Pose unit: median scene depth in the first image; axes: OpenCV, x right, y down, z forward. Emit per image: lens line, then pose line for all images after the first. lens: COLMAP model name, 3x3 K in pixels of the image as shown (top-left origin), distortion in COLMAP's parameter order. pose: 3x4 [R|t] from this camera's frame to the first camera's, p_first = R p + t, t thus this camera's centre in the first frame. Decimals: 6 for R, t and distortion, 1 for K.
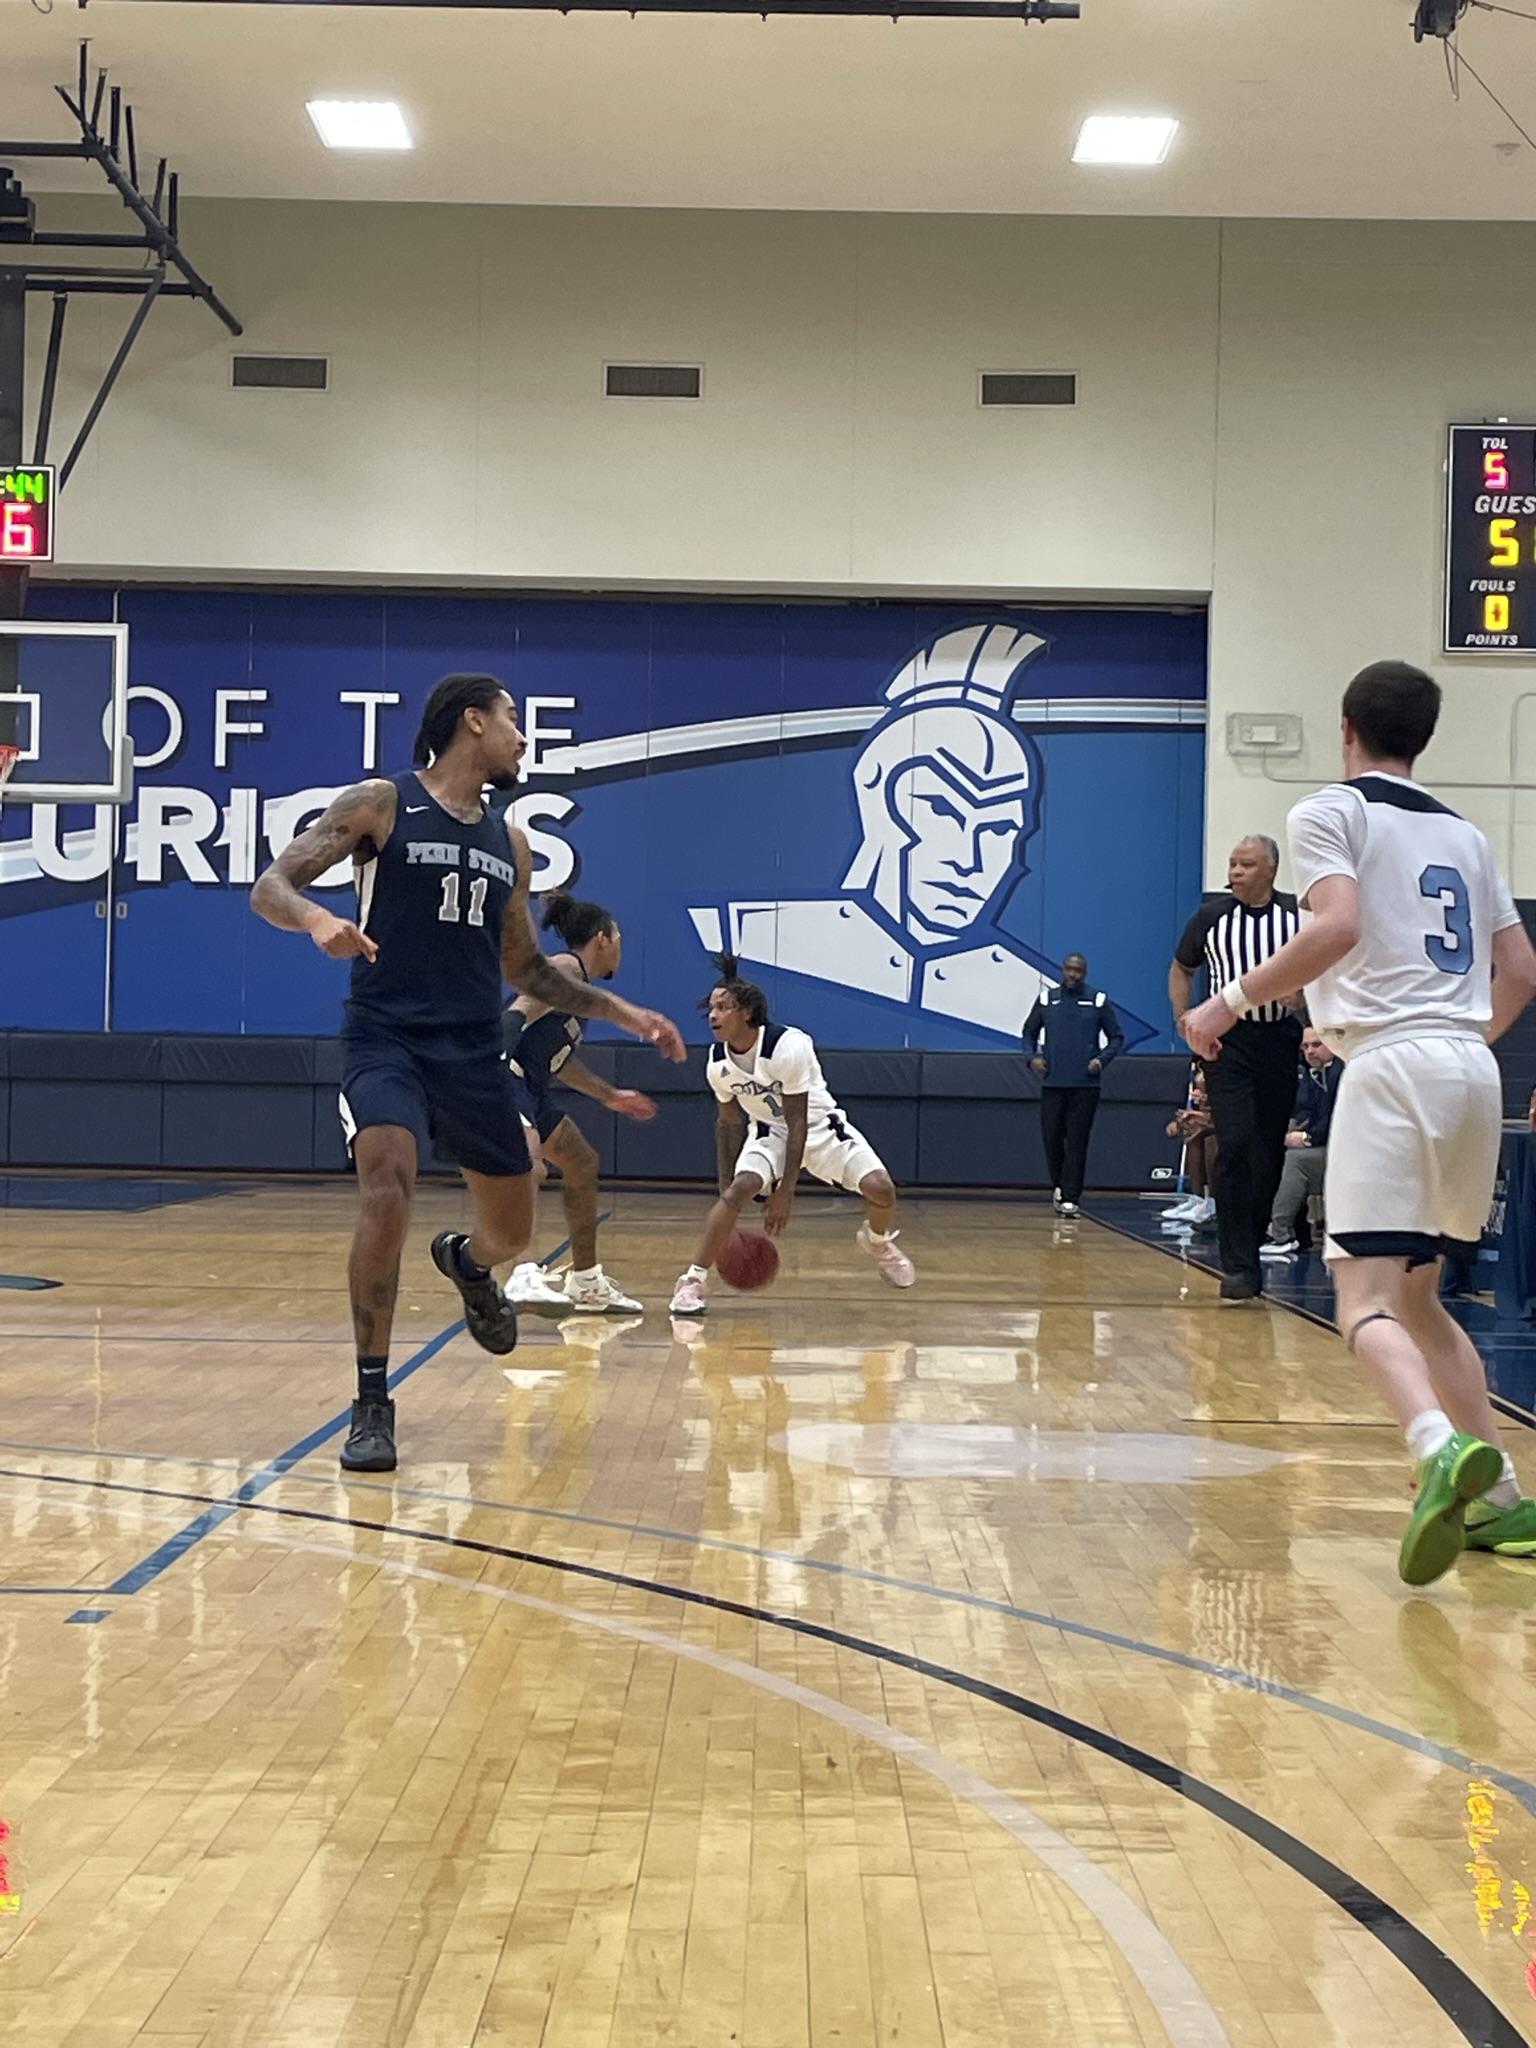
lens RADIAL K [[3971.9, 0, 766.1], [0, 3971.9, 1019.5], [0, 0, 1]] dist [0.149349, -0.273737]
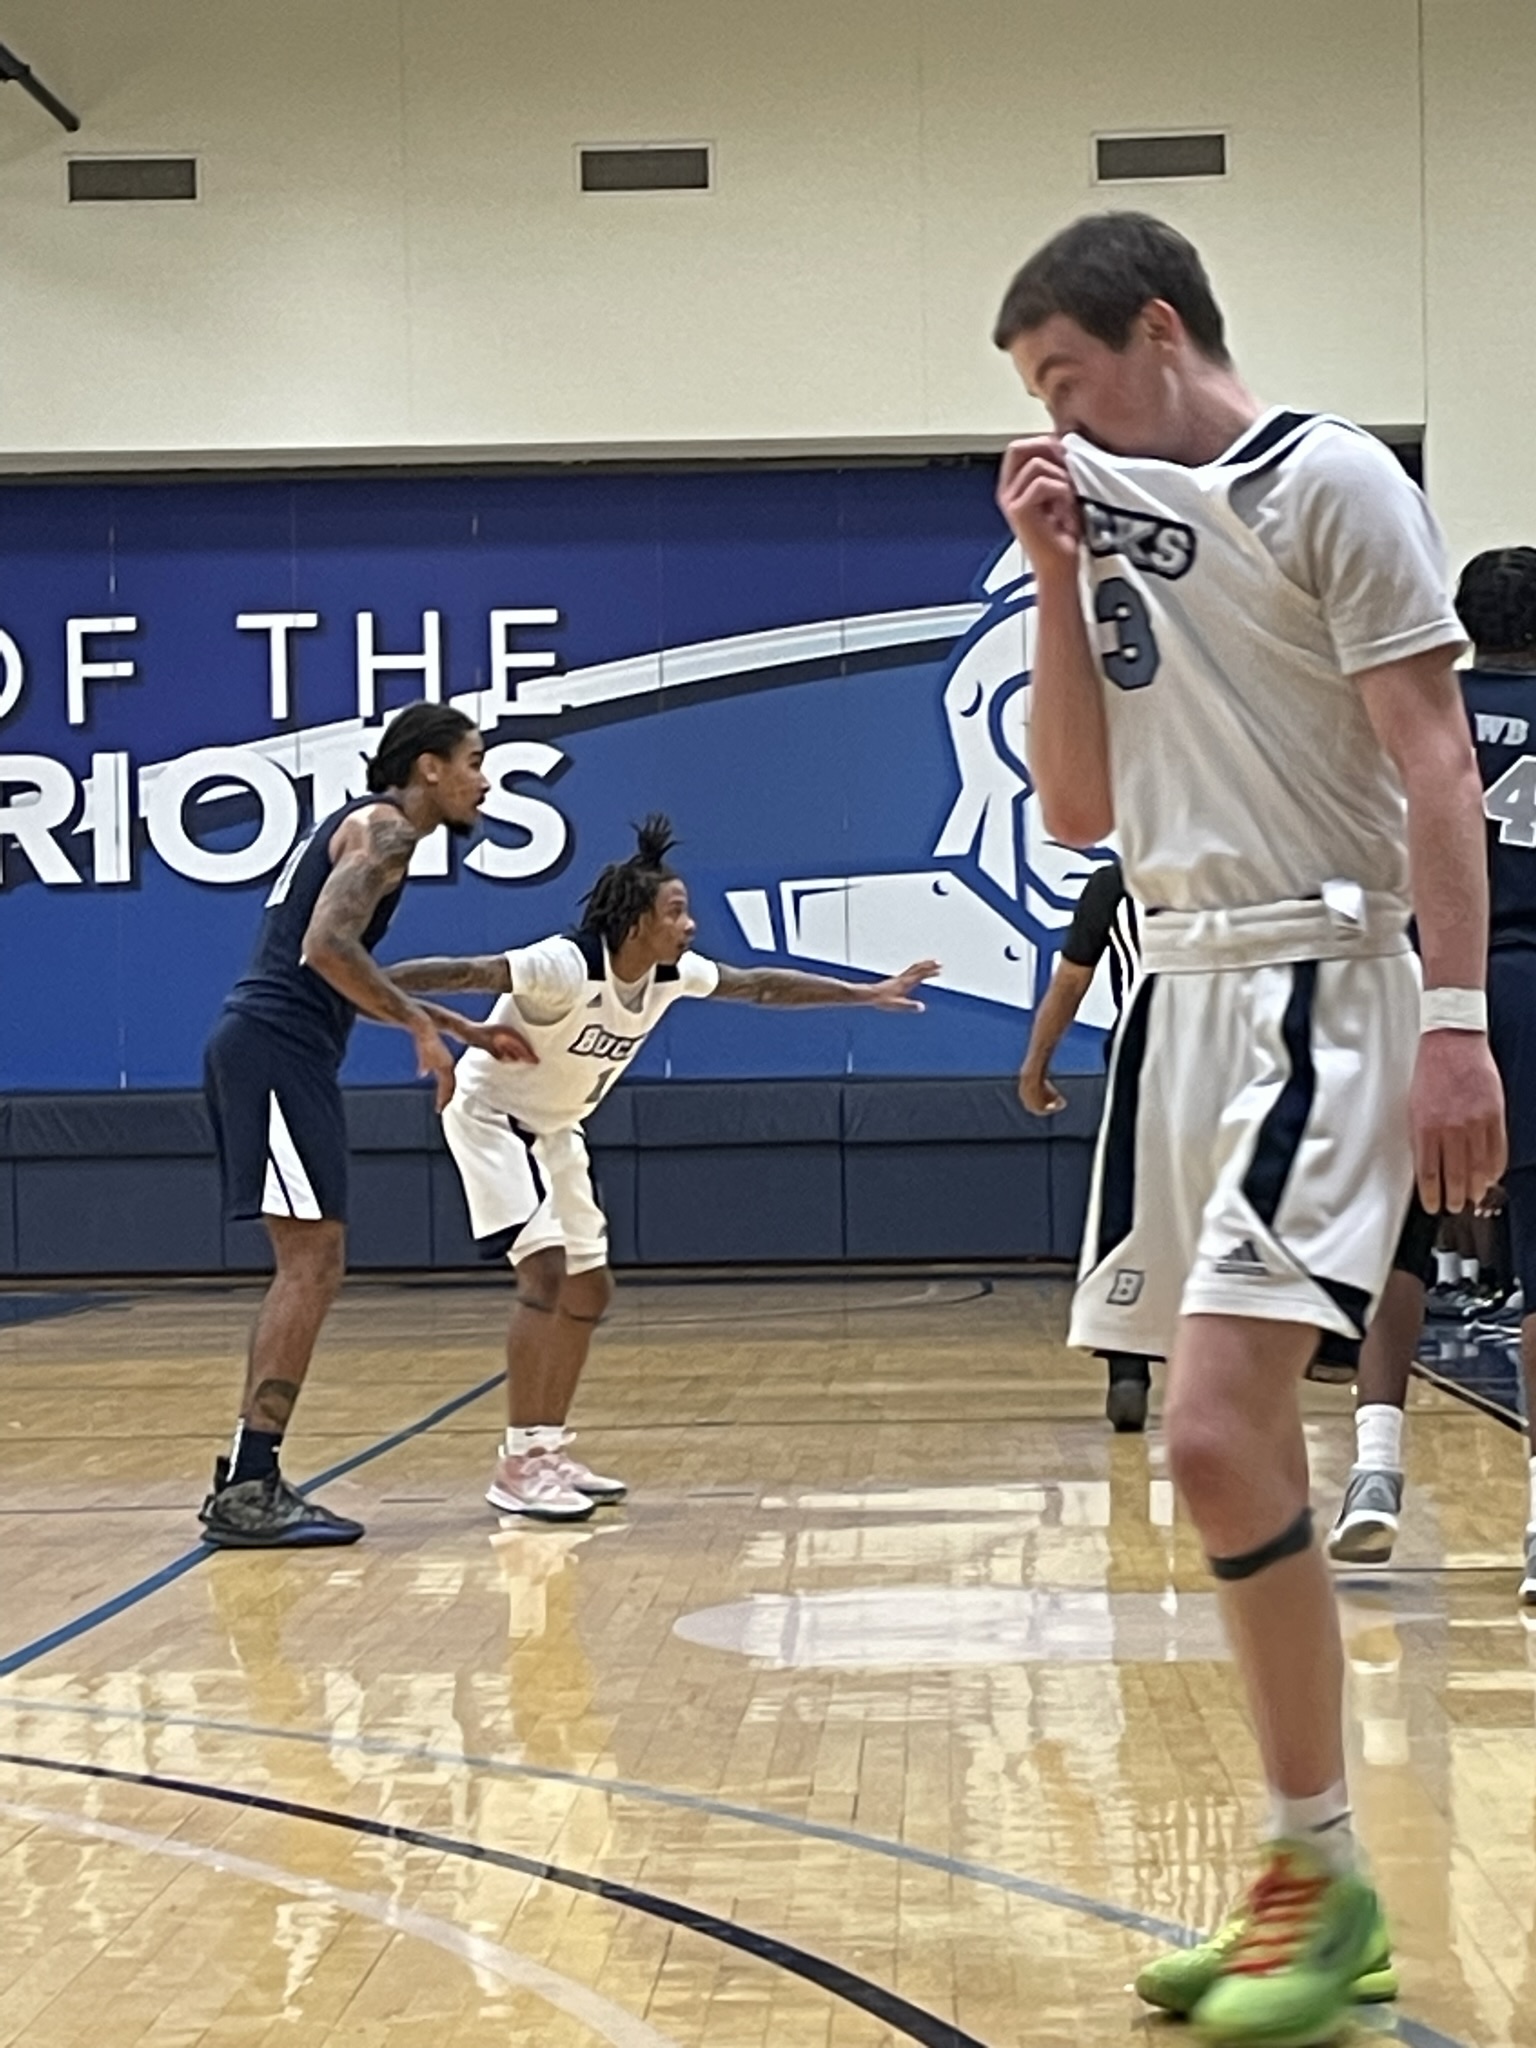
lens RADIAL K [[5450.7, 0, 769.2], [0, 5450.7, 1026.9], [0, 0, 1]] dist [0.161053, 0.486483]
pose [[0.998895, -0.040657, -0.023594, 0.011273], [0.040589, 0.999170, -0.003322, 0.000428], [0.023709, 0.002361, 0.999716, 0.002345]]
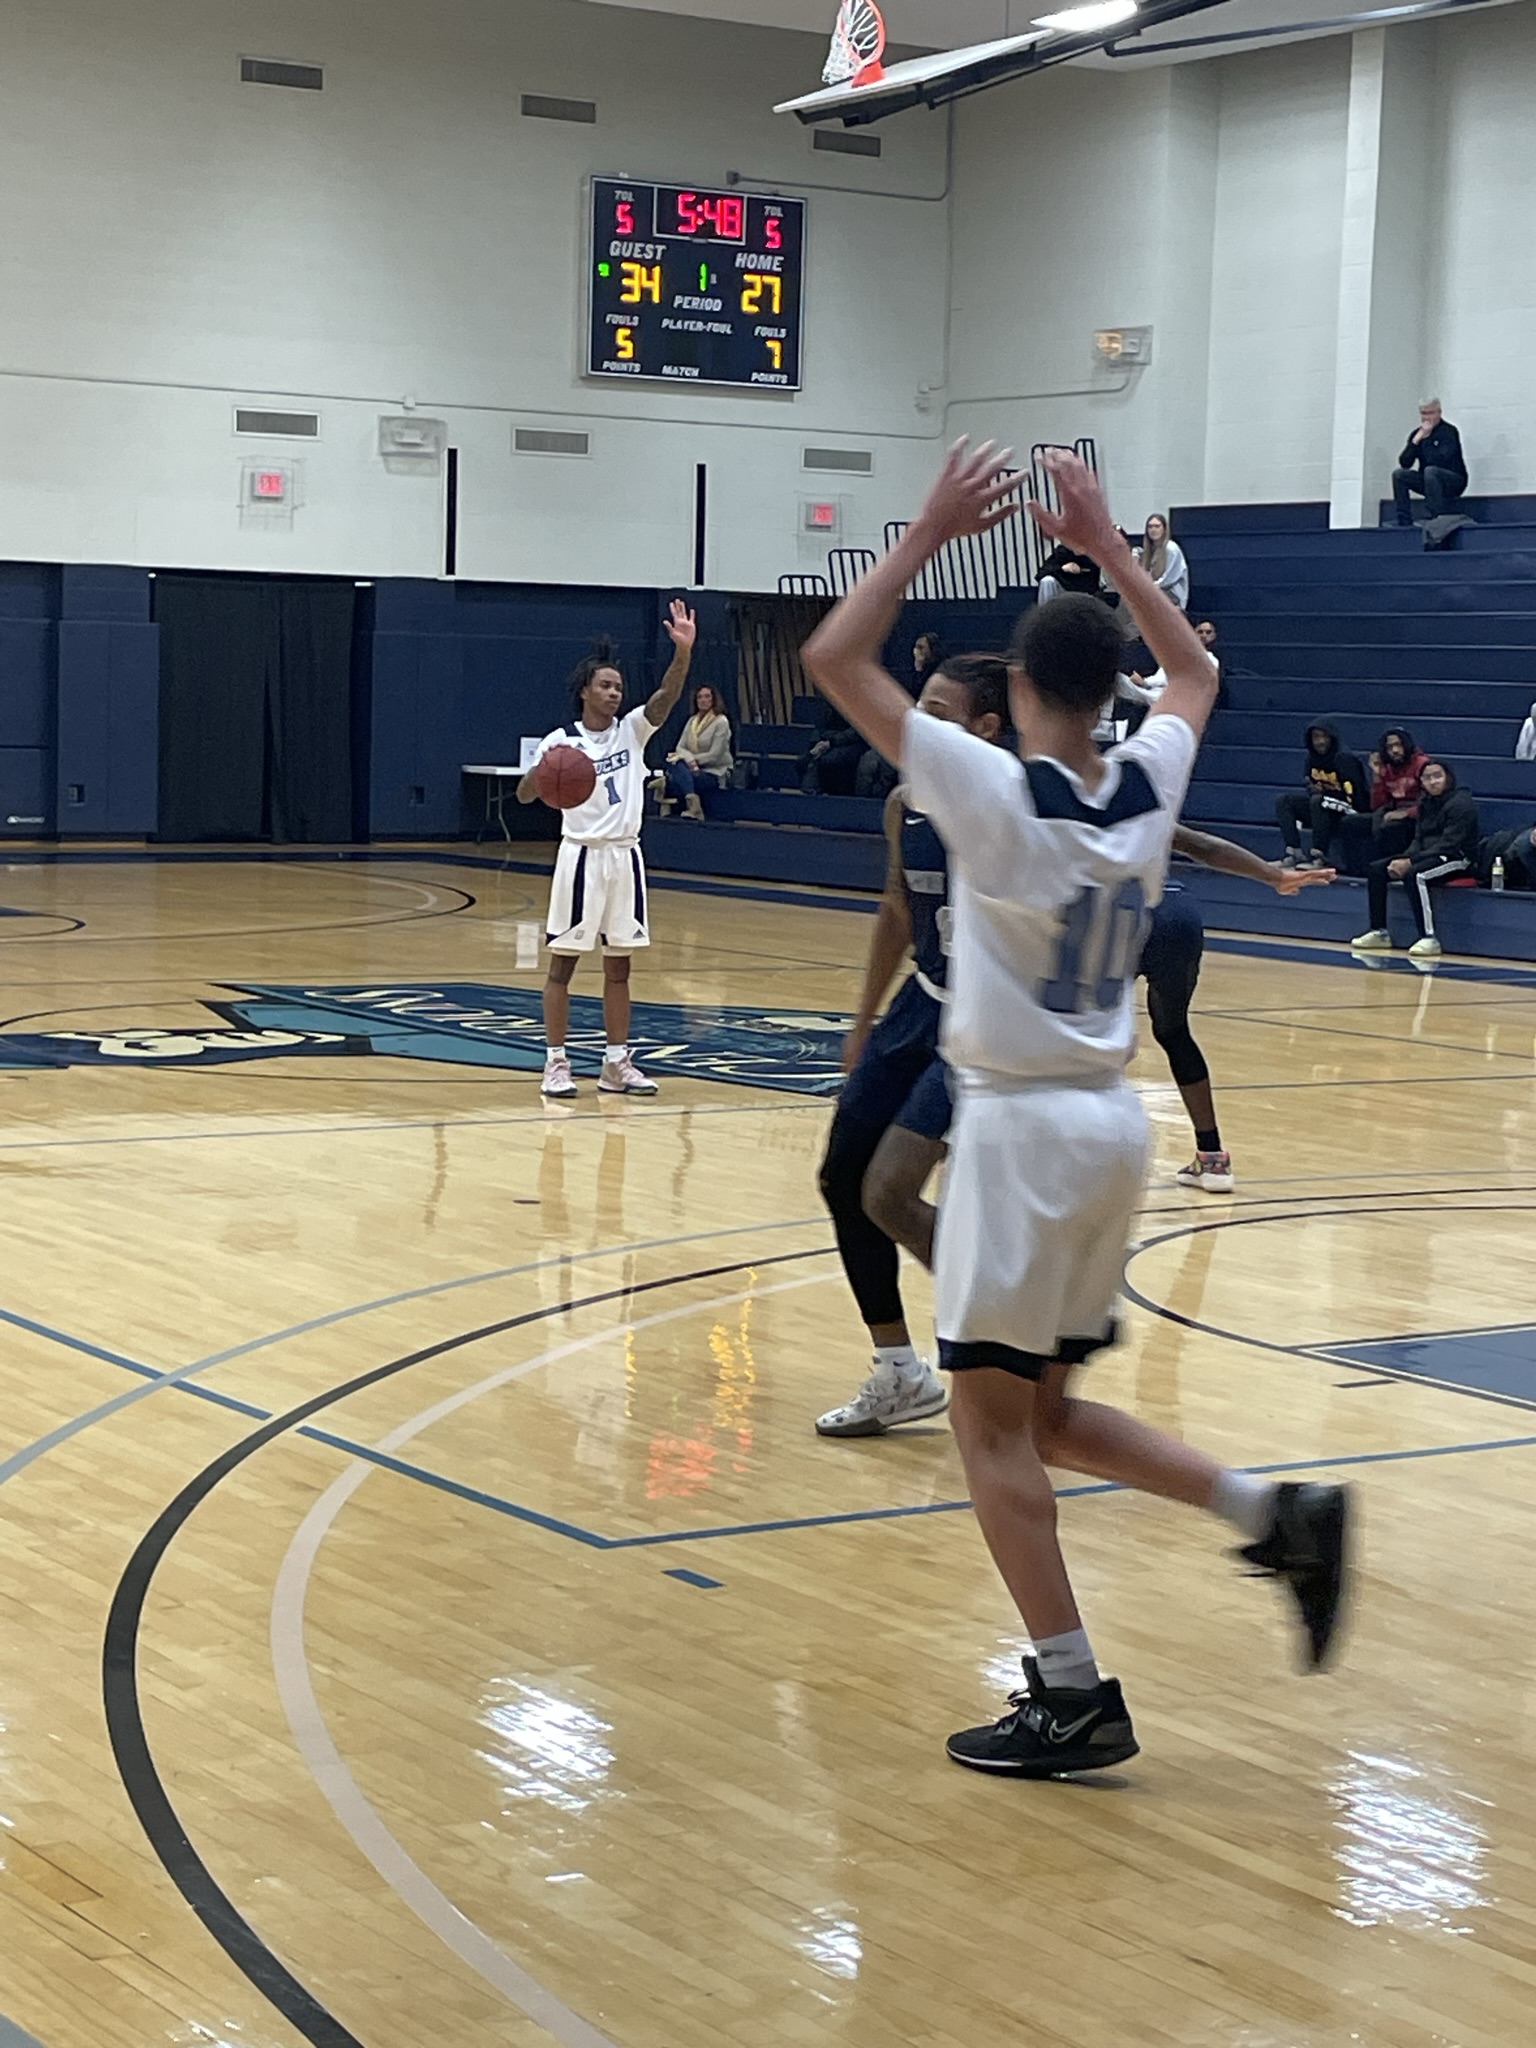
lens RADIAL K [[3971.0, 0, 760.7], [0, 3971.0, 1029.6], [0, 0, 1]] dist [0.102125, -0.139838]
pose [[0.830211, -0.049104, 0.555283, -0.418117], [-0.012123, 0.994287, 0.106051, -0.024521], [-0.557318, -0.094777, 0.824872, -0.004947]]
